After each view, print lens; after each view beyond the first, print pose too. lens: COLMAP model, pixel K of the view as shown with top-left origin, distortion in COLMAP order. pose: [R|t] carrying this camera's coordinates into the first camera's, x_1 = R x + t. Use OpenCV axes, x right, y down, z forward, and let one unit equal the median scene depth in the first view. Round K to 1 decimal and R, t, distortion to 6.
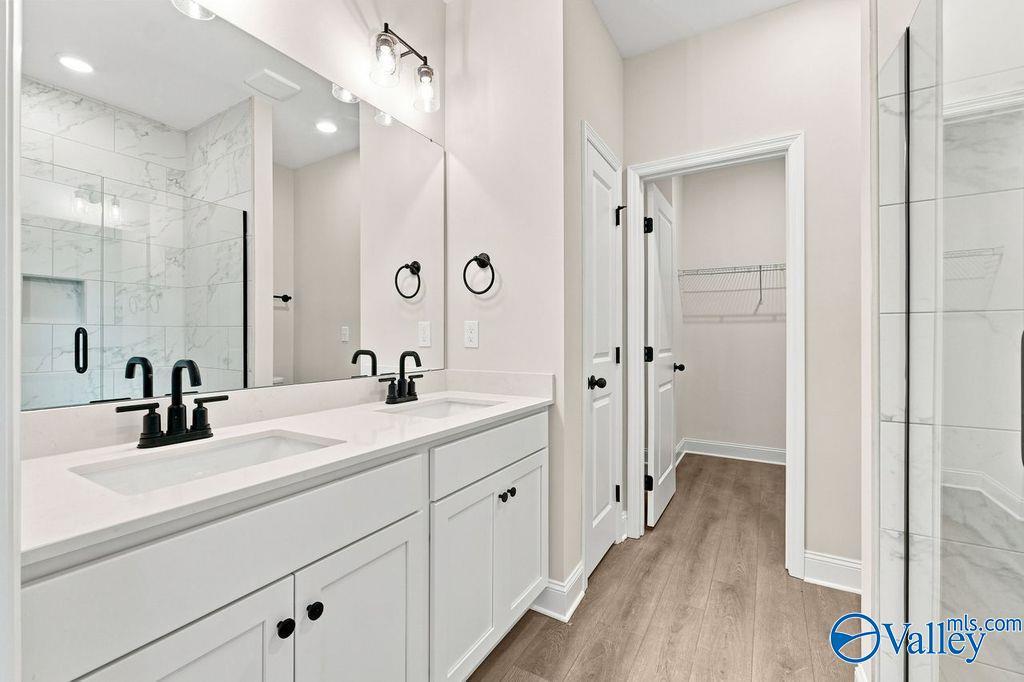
lens RADIAL K [[438.0, 0, 521.2], [0, 438.0, 337.8], [0, 0, 1]] dist [-0.002686, -0.000455]
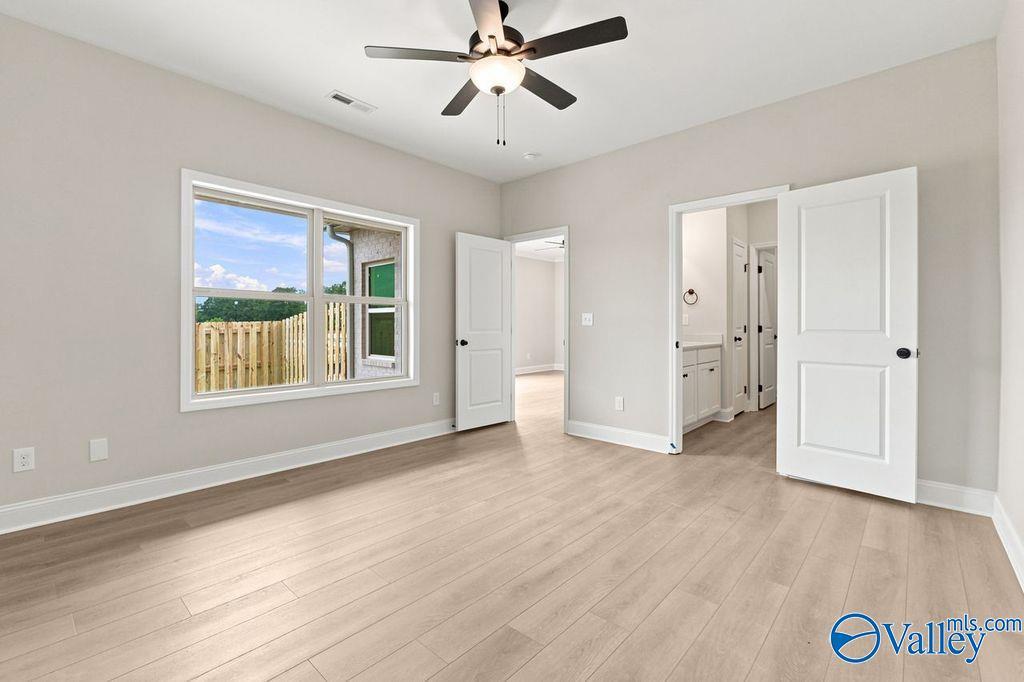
lens RADIAL K [[438.0, 0, 529.6], [0, 438.0, 325.5], [0, 0, 1]] dist [-0.002686, -0.000455]
pose [[0.978984, -0.000667, -0.203935, -1.264758], [0.000422, 0.999999, -0.001247, 0.072296], [0.203935, 0.001135, 0.978984, -4.453418]]
